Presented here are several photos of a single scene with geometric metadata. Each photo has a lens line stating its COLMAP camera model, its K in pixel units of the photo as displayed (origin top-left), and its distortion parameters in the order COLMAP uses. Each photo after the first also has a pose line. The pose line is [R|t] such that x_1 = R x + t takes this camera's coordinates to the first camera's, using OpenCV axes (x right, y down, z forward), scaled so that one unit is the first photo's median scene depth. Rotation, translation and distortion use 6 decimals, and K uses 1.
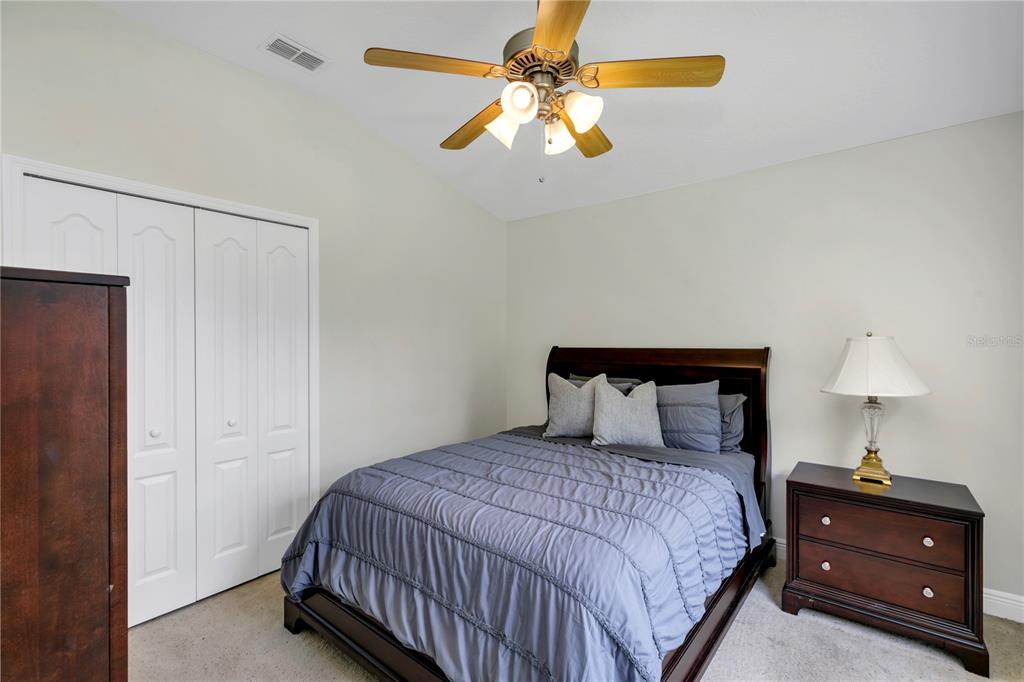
lens RADIAL K [[470.7, 0, 512.0], [0, 470.7, 341.0], [0, 0, 1]] dist [0.000215, 0.000251]
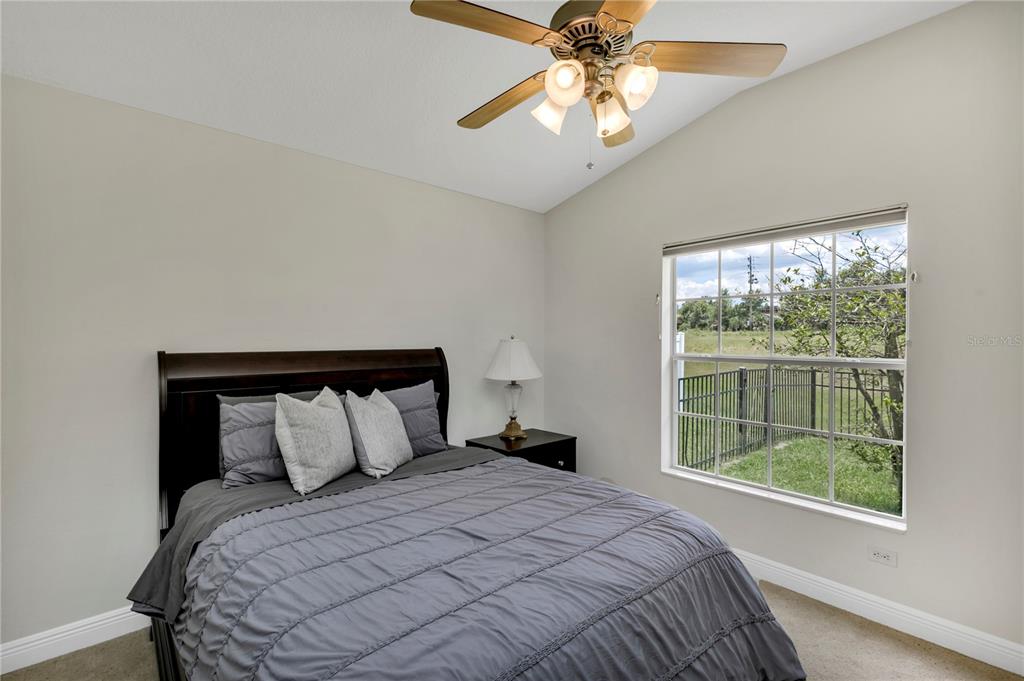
lens RADIAL K [[470.7, 0, 512.0], [0, 470.7, 340.5], [0, 0, 1]] dist [0.000215, 0.000251]
pose [[0.138687, -0.000419, 0.990336, -0.679167], [-0.003687, 0.999993, 0.000939, -0.006836], [-0.990329, -0.003782, 0.138684, 0.806674]]
